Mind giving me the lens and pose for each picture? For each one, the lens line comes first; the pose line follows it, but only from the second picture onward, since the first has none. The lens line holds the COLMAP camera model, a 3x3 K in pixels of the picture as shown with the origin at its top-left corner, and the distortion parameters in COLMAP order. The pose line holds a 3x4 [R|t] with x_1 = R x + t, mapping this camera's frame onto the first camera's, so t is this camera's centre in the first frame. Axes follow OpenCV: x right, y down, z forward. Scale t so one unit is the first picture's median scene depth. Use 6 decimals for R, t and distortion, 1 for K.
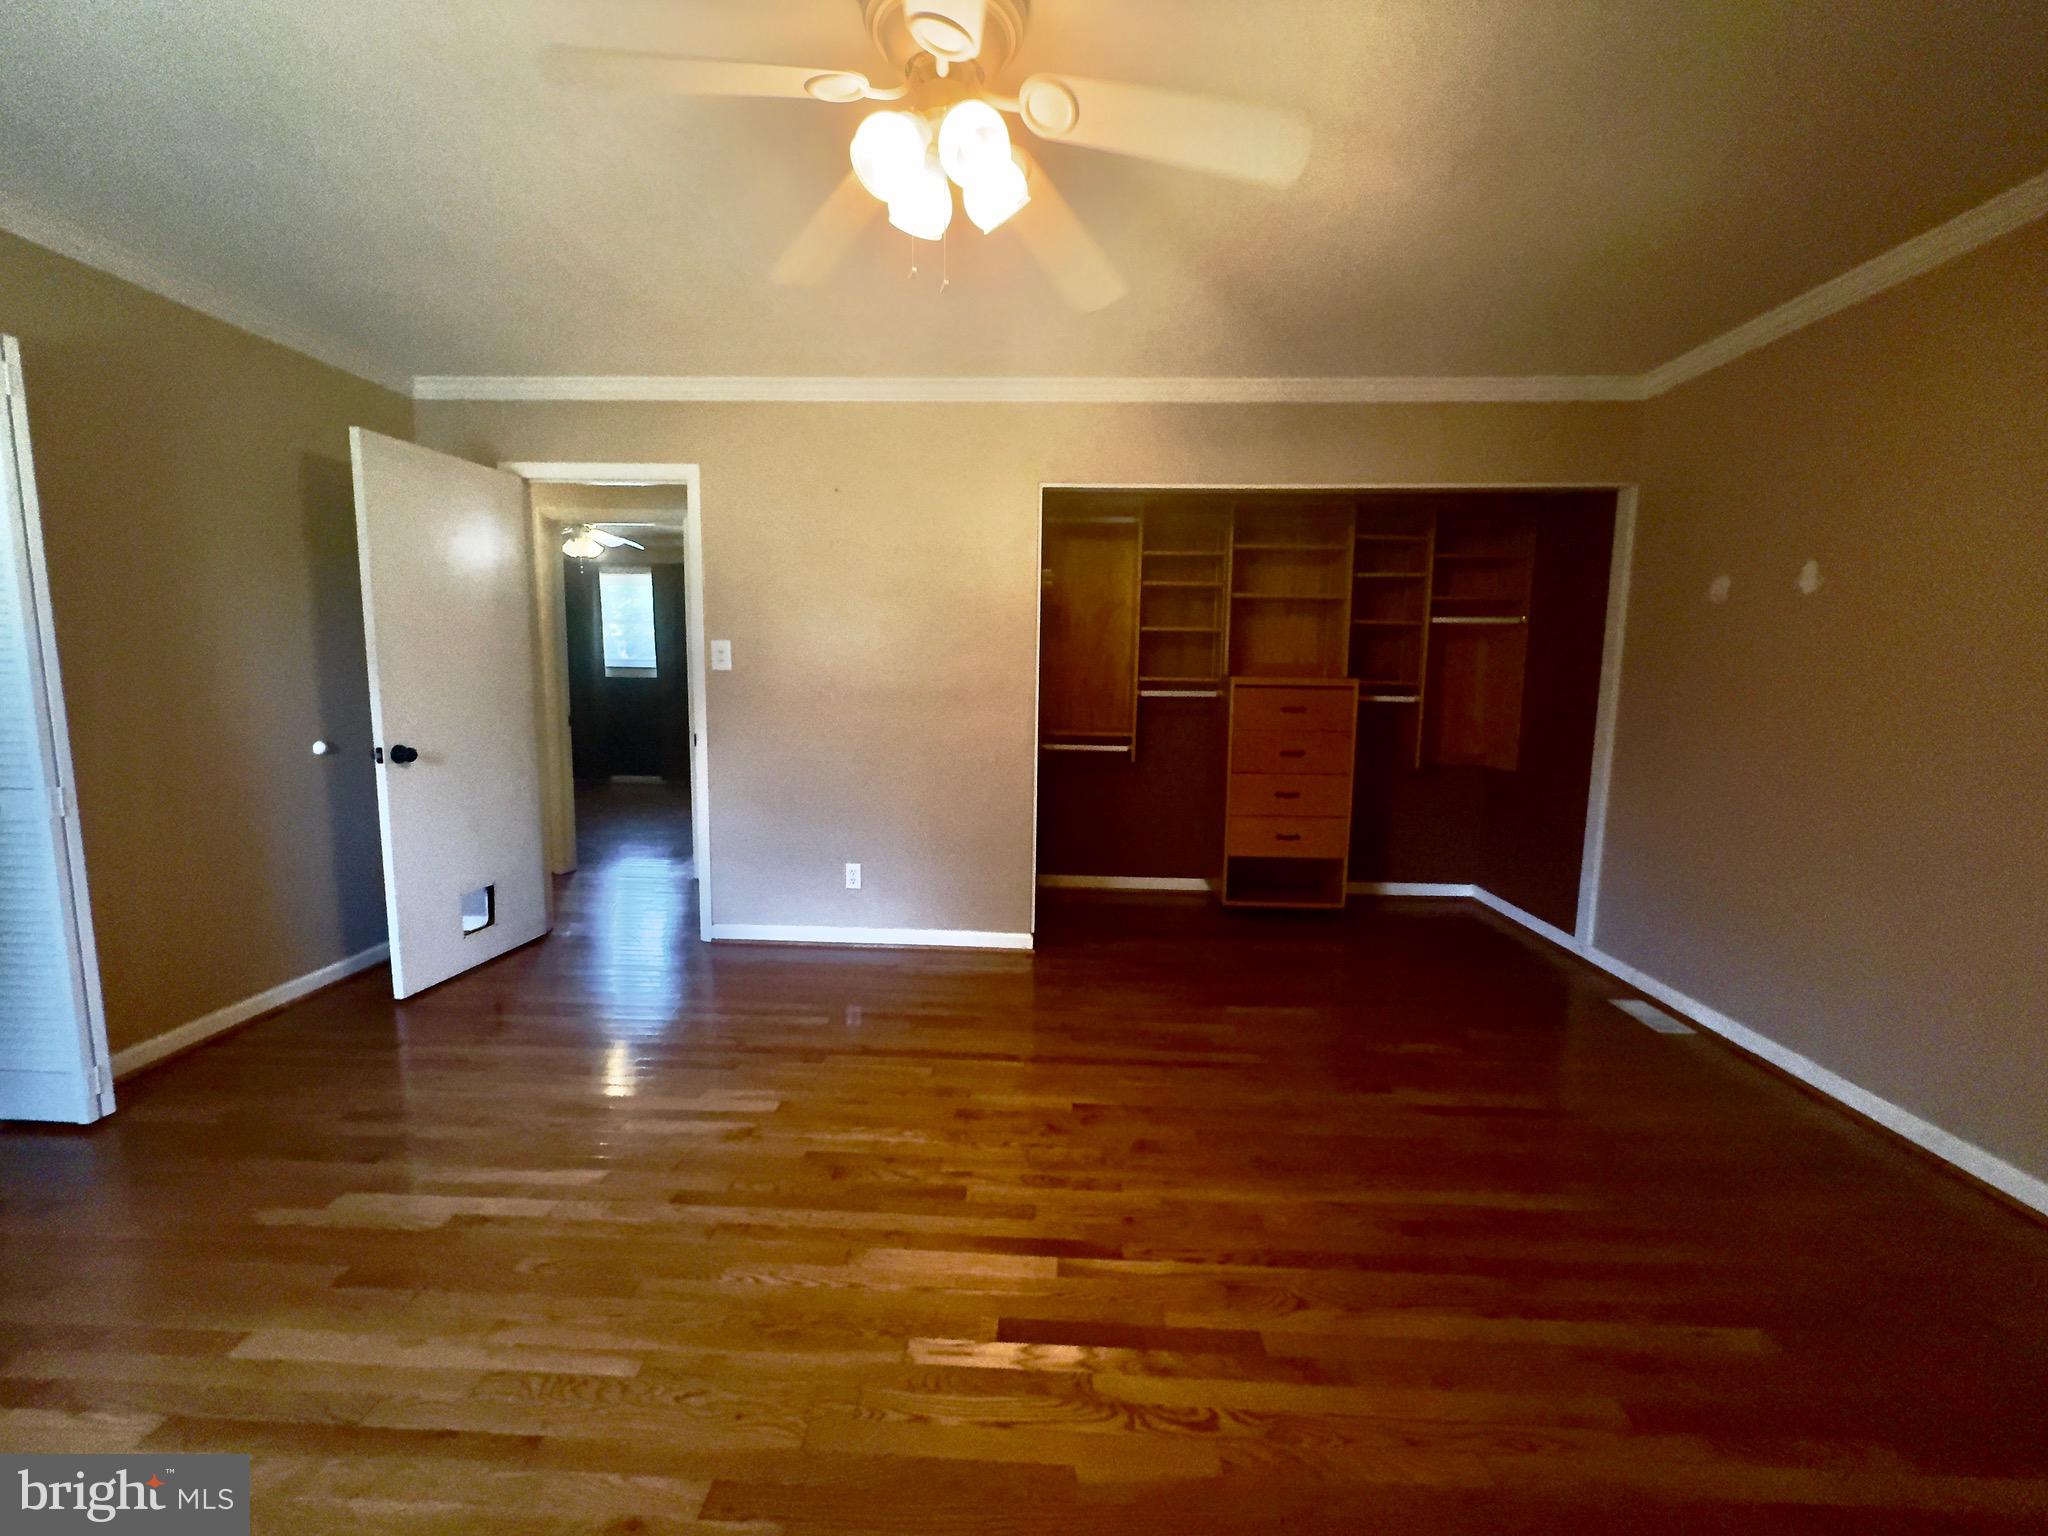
lens RADIAL K [[813.5, 0, 1025.0], [0, 813.5, 763.8], [0, 0, 1]] dist [-0.003947, 0.000454]
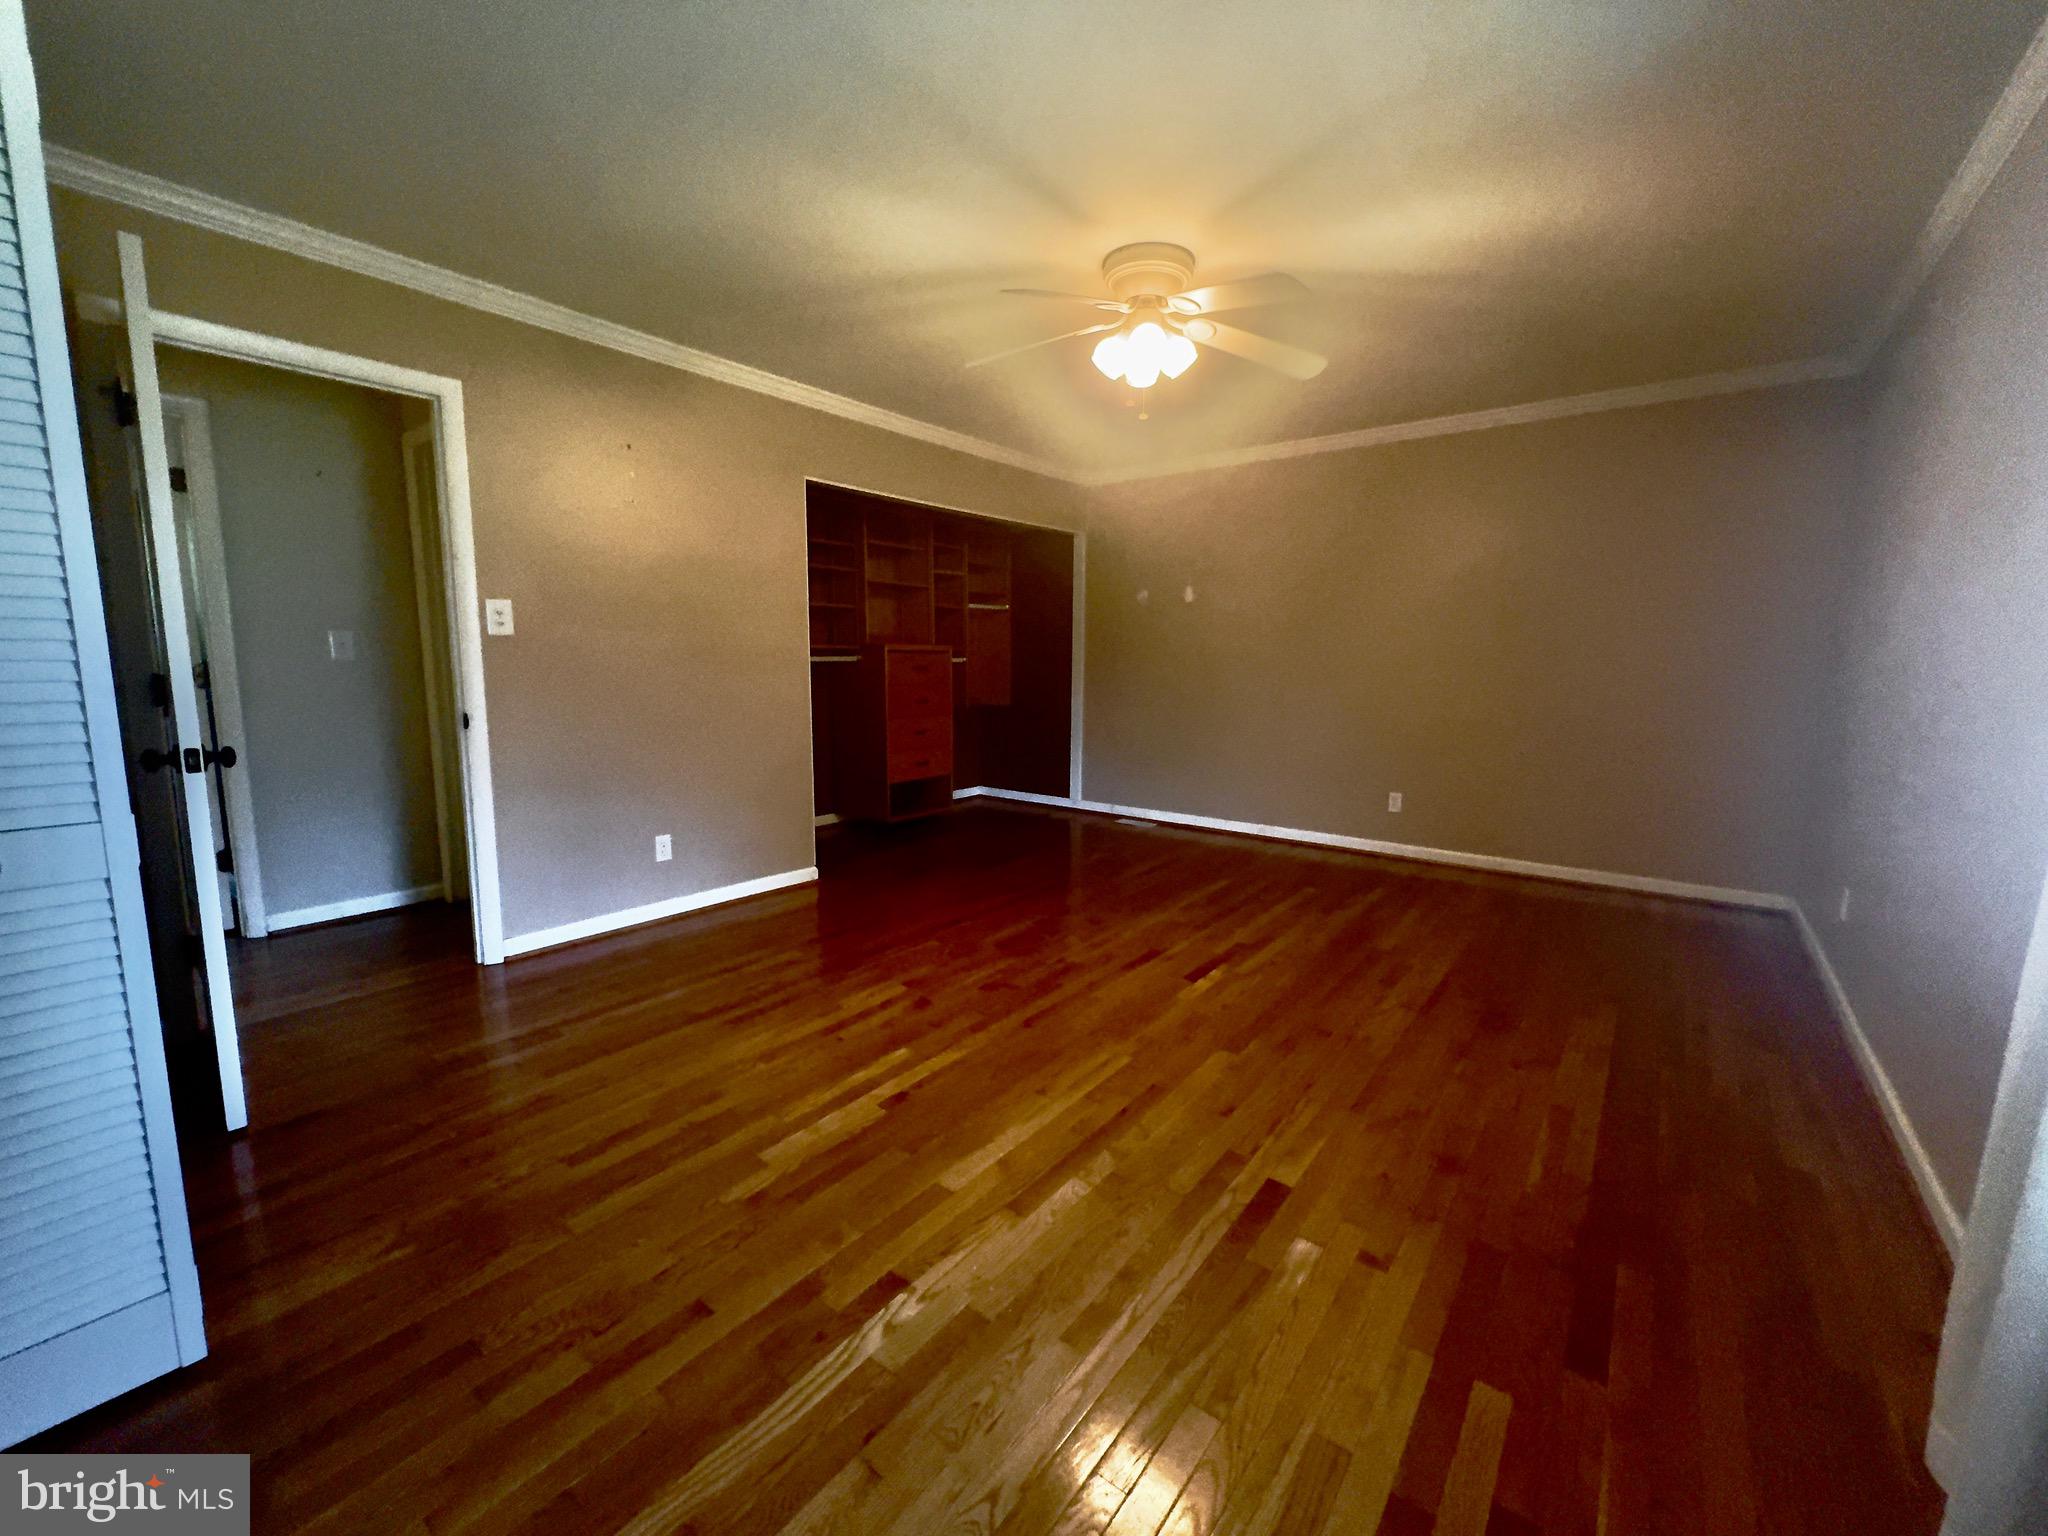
lens RADIAL K [[813.5, 0, 1025.0], [0, 813.5, 763.8], [0, 0, 1]] dist [-0.003947, 0.000454]
pose [[0.585776, -0.118898, 0.801704, -0.920118], [0.098430, 0.992295, 0.075244, 0.008927], [-0.804474, 0.034836, 0.592966, 0.088000]]
